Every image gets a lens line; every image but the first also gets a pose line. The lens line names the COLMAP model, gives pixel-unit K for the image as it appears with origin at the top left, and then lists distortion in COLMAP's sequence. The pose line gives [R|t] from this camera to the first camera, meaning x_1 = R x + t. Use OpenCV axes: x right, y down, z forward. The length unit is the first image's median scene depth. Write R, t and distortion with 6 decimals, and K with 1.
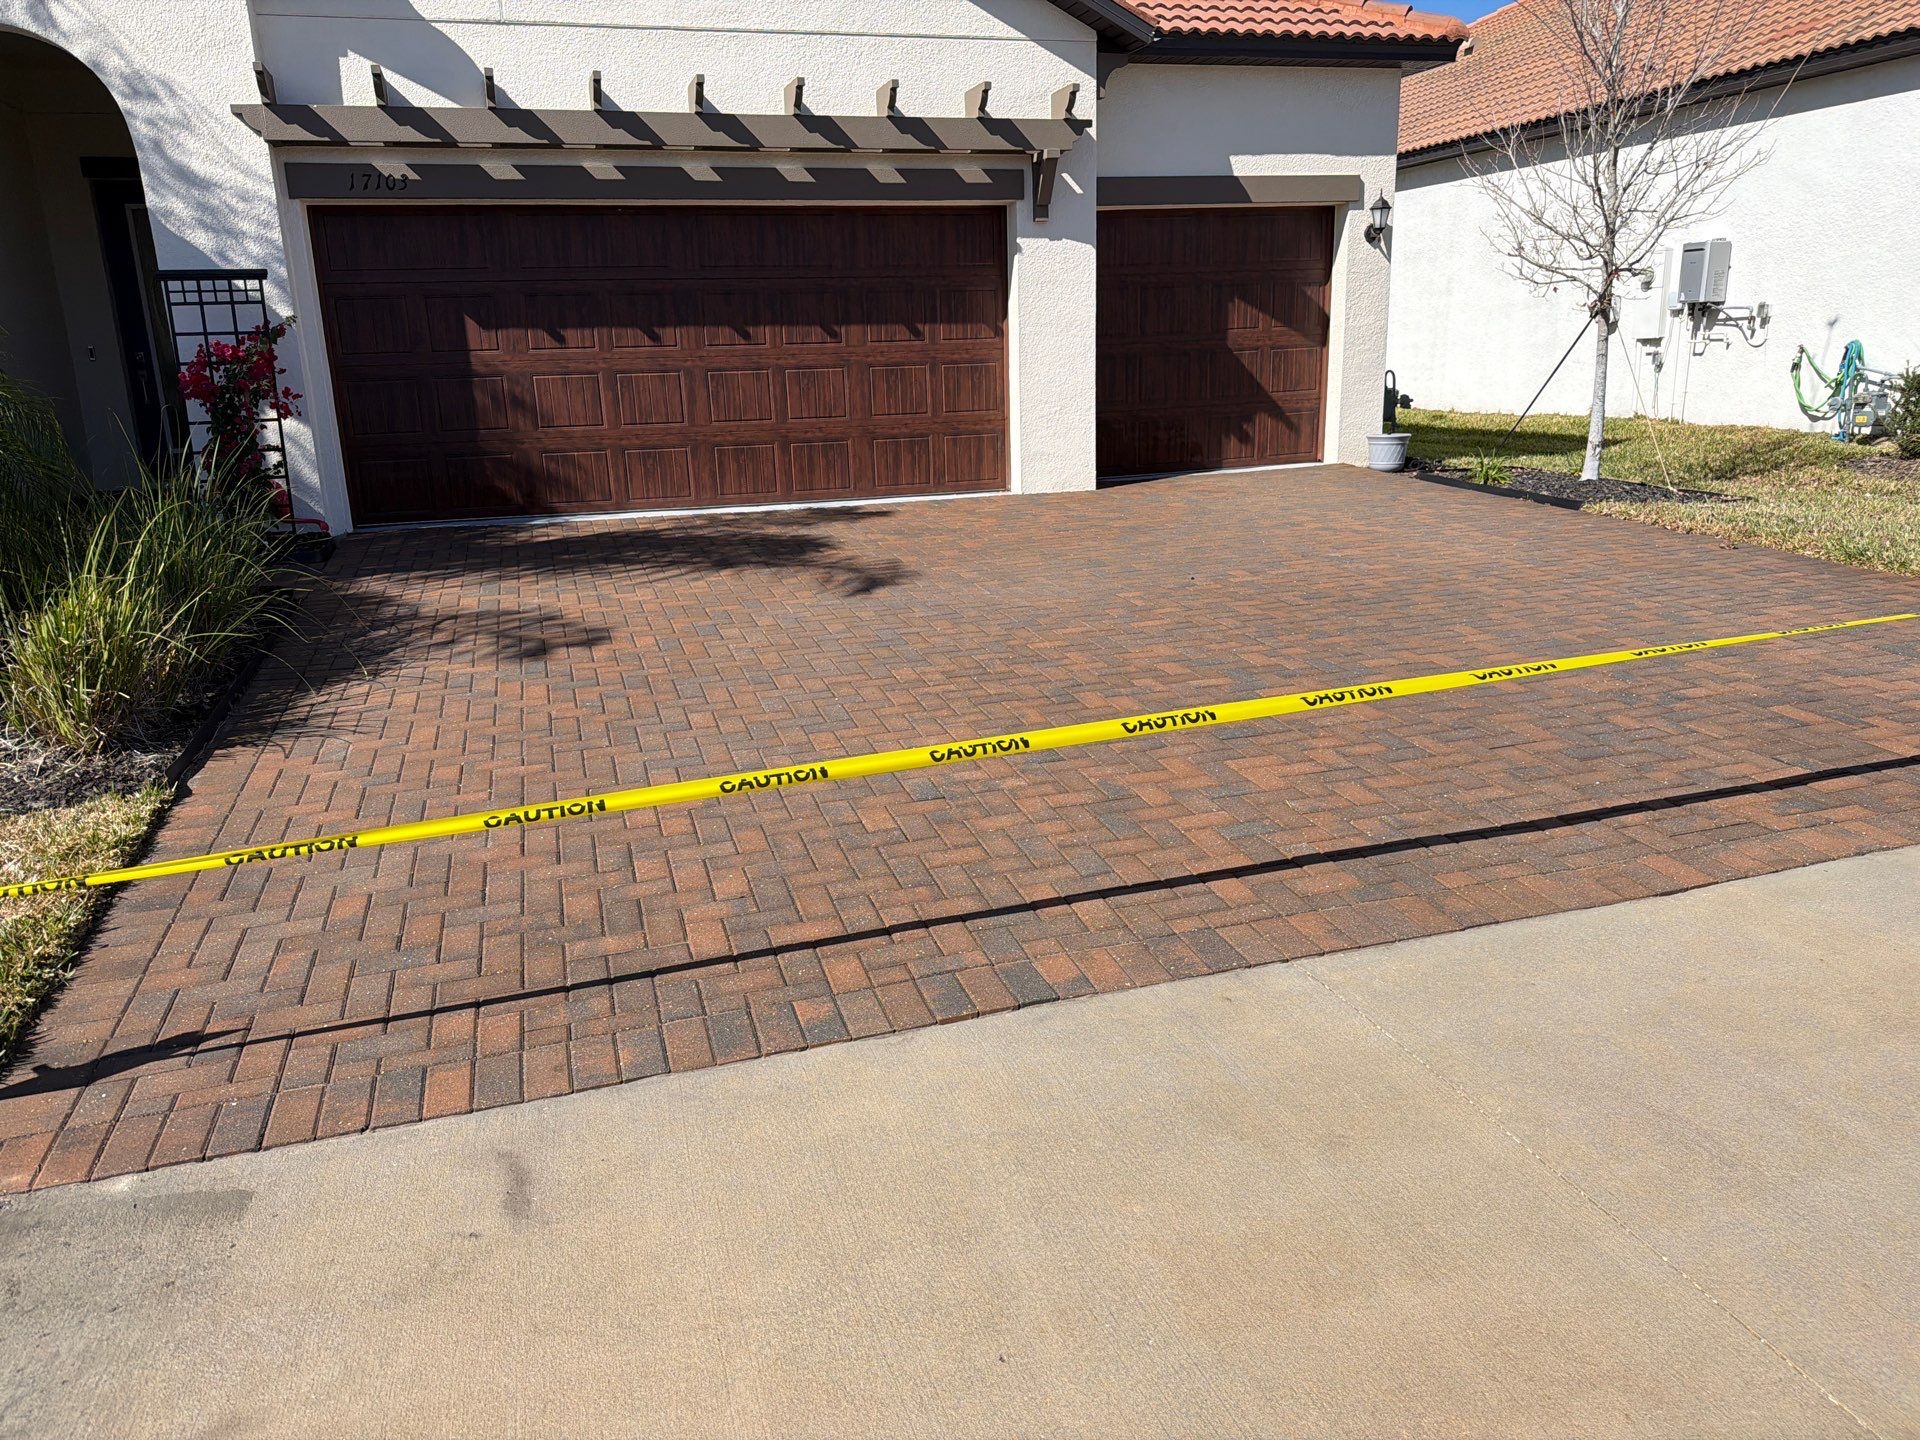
lens RADIAL K [[1364.3, 0, 944.3], [0, 1364.3, 721.9], [0, 0, 1]] dist [0.057610, -0.072822]
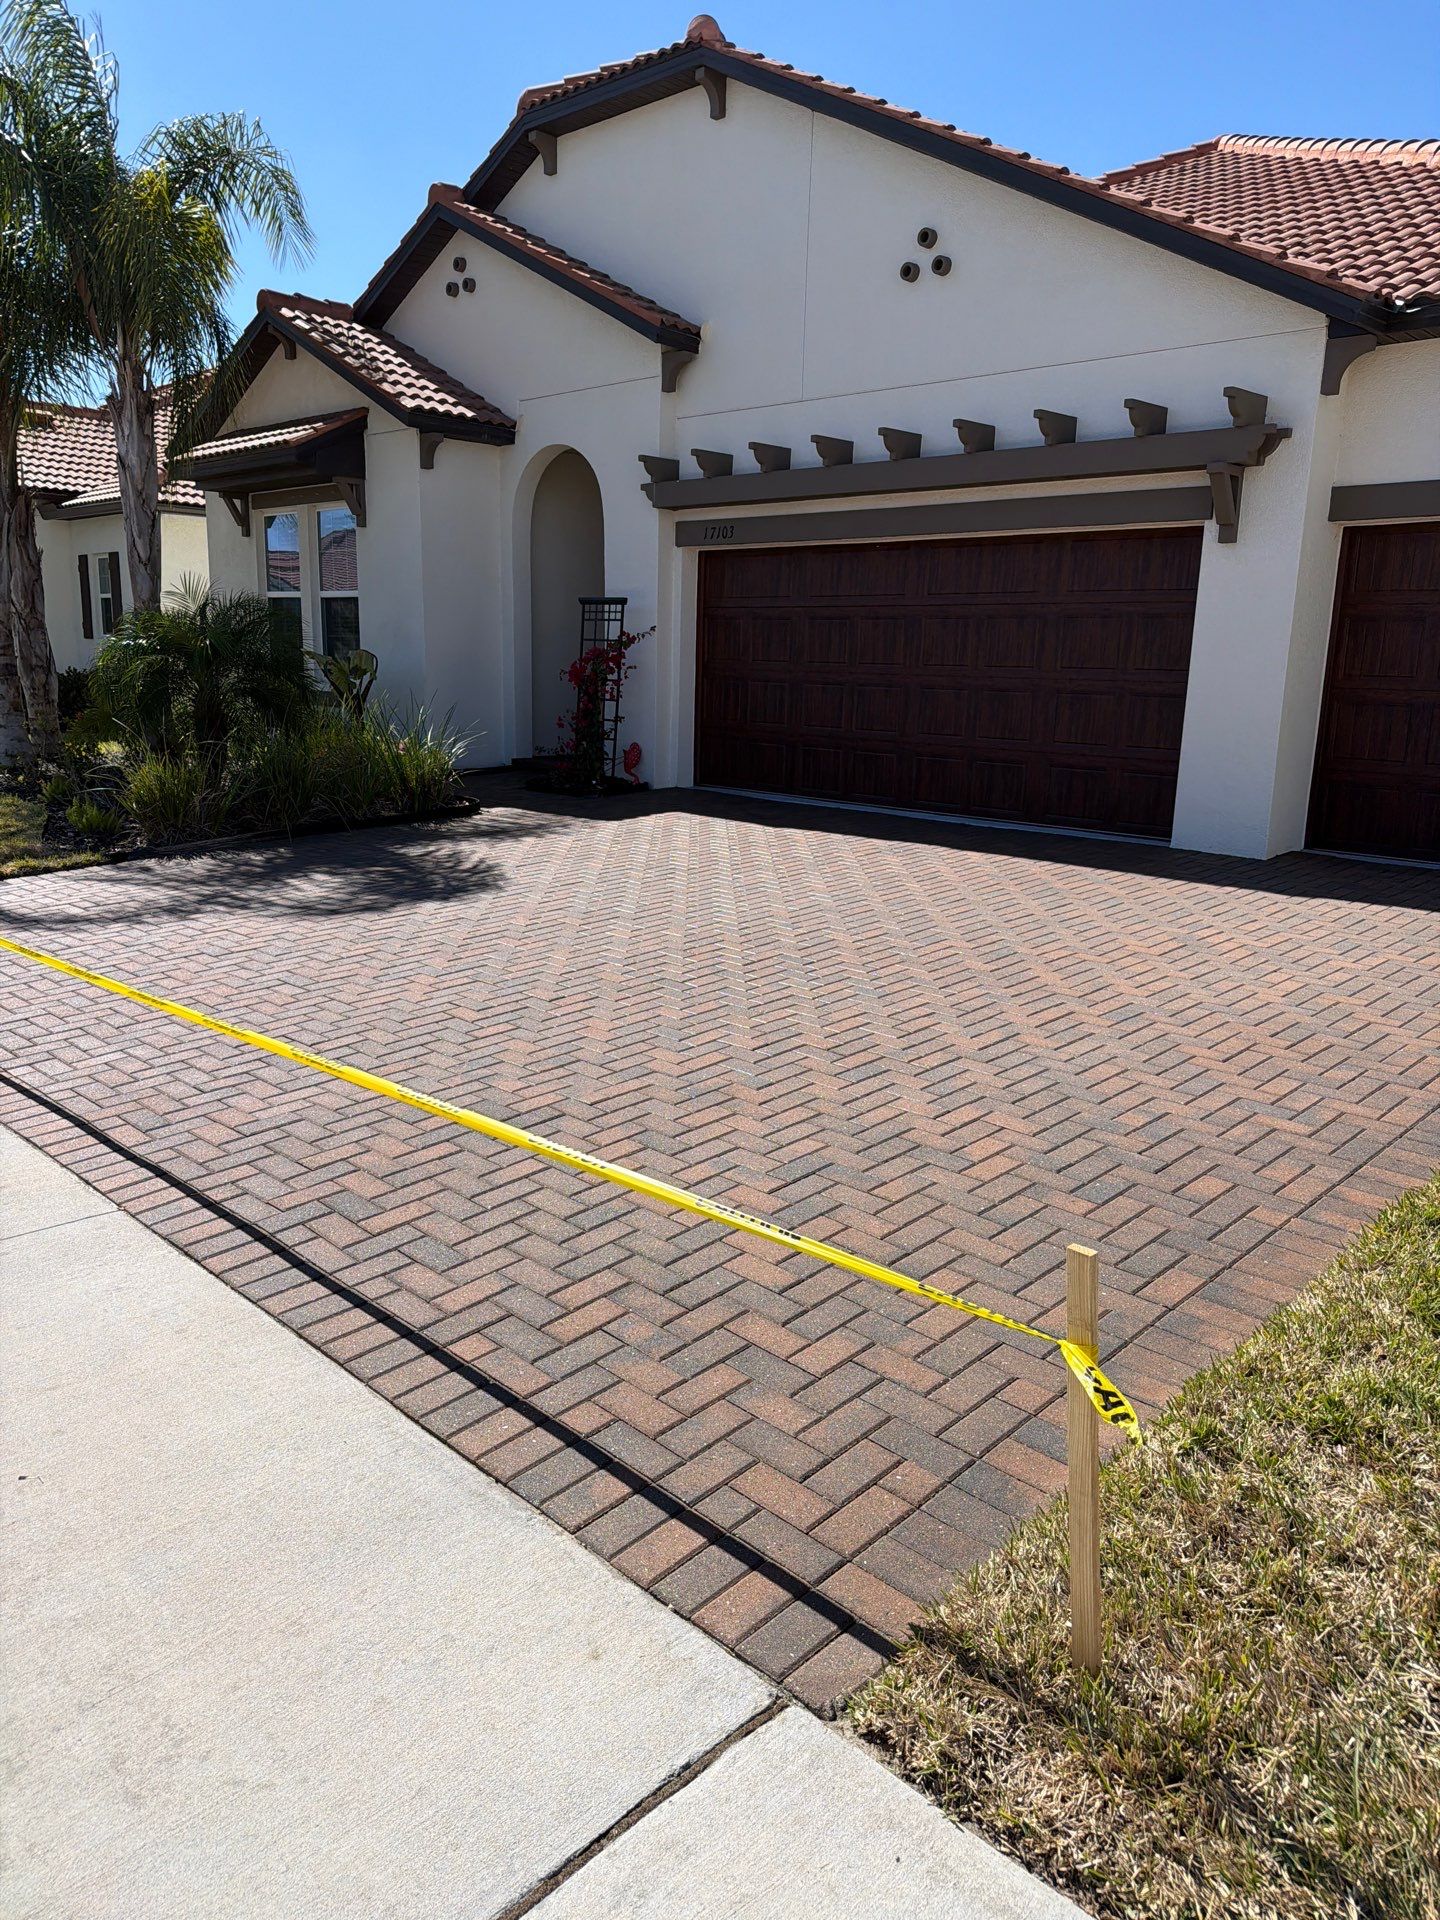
lens RADIAL K [[1364.3, 0, 707.1], [0, 1364.3, 955.4], [0, 0, 1]] dist [0.057610, -0.072822]
pose [[0.476529, 0.231672, -0.848085, 0.807030], [-0.269340, 0.956741, 0.110014, -0.140969], [0.836885, 0.175999, 0.518313, 0.371311]]
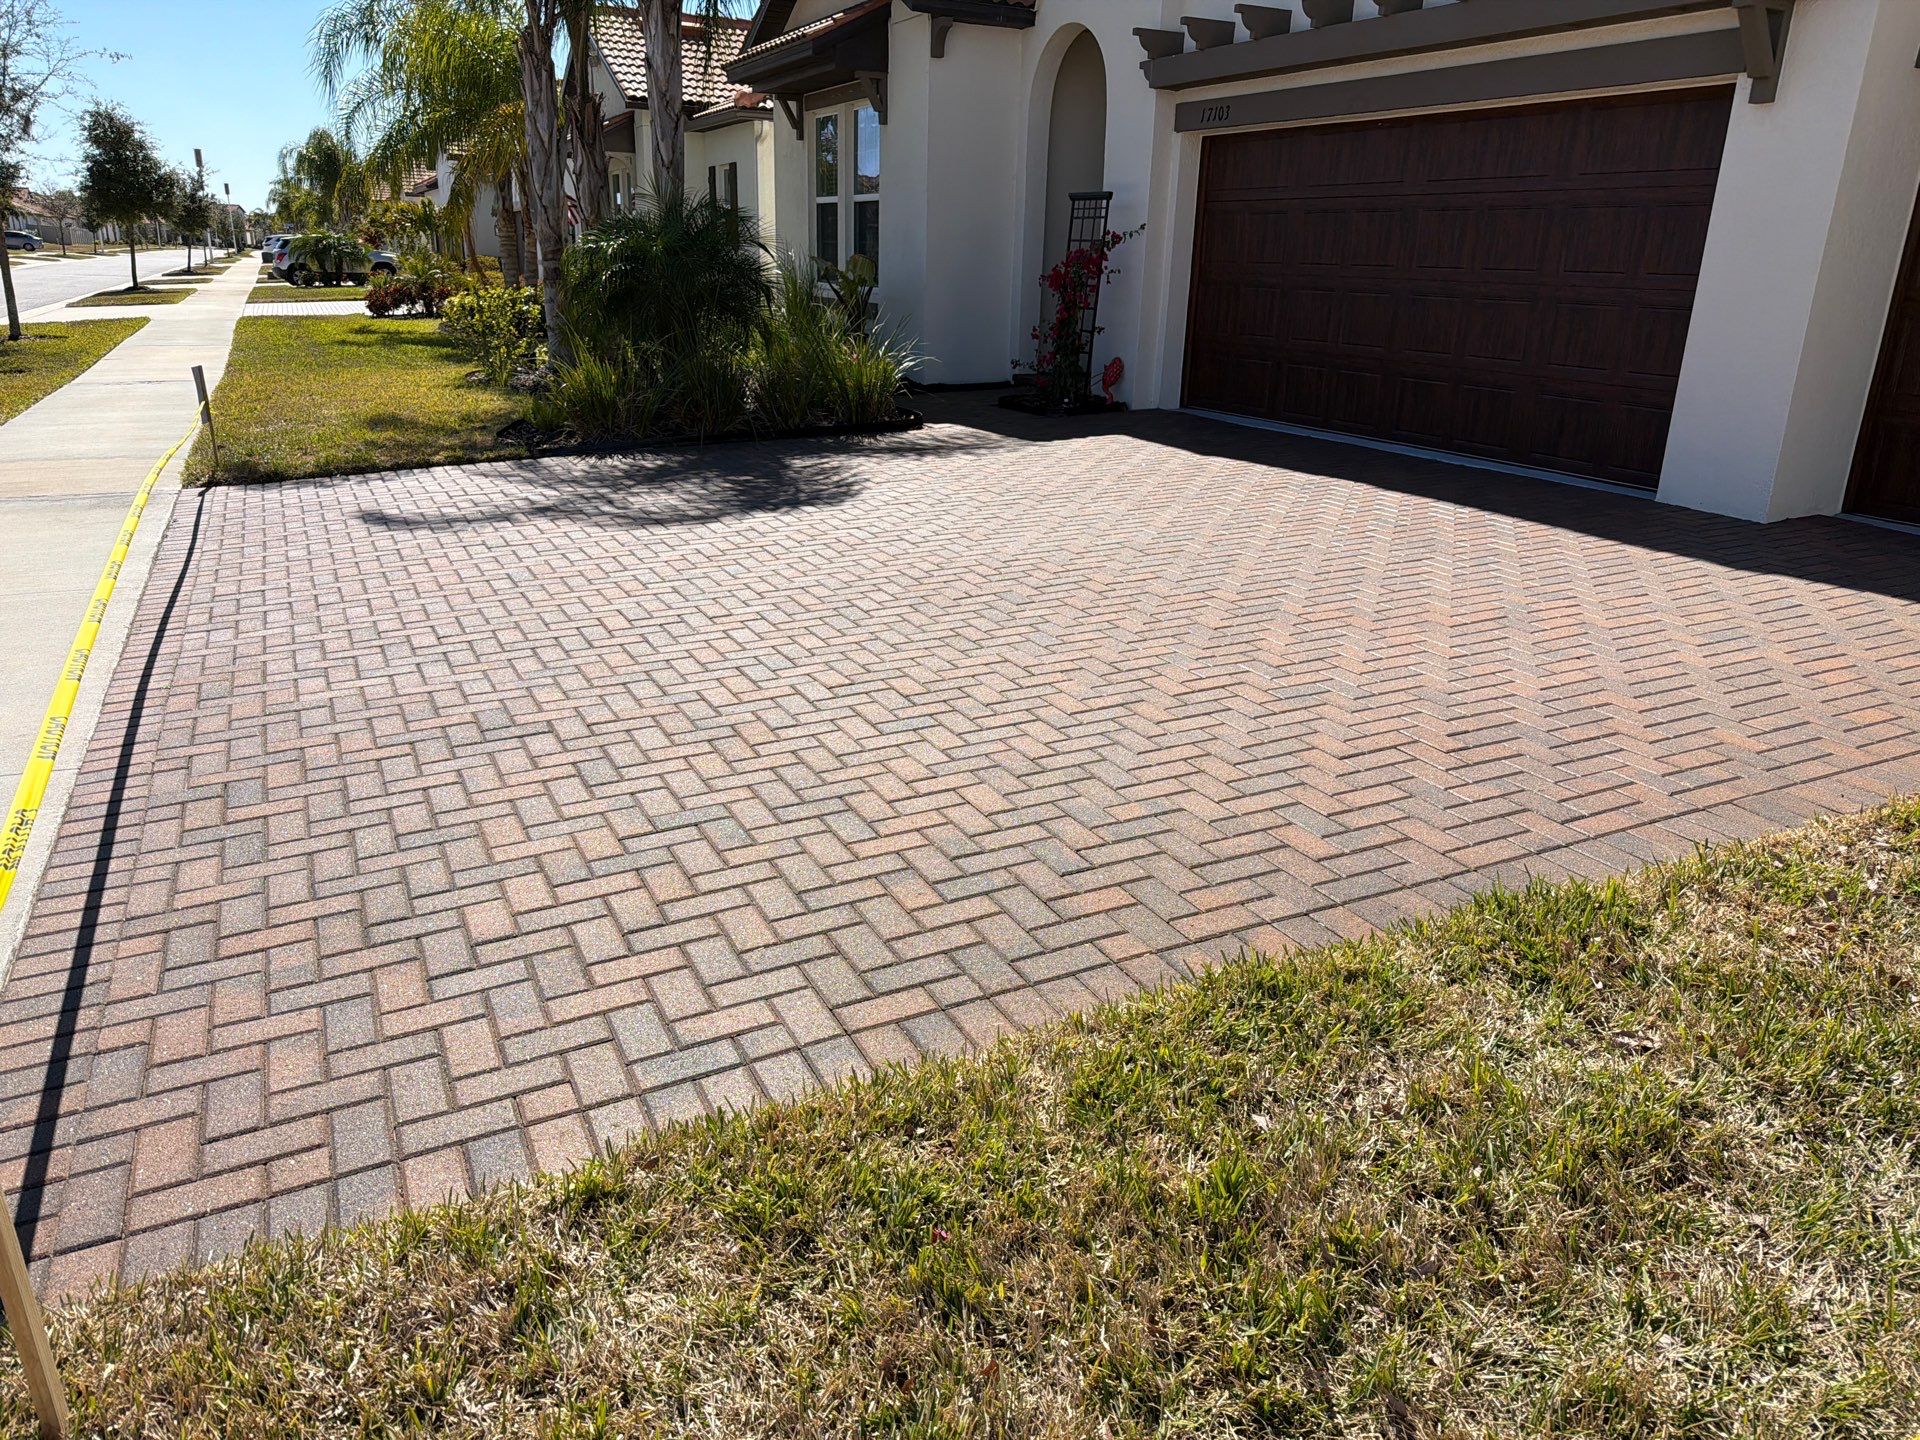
lens RADIAL K [[1364.3, 0, 960.8], [0, 1364.3, 733.3], [0, 0, 1]] dist [0.057610, -0.072822]
pose [[0.157091, 0.356072, -0.921159, 0.831445], [-0.292249, 0.907725, 0.301041, -0.200815], [0.943352, 0.221917, 0.246657, 0.618750]]
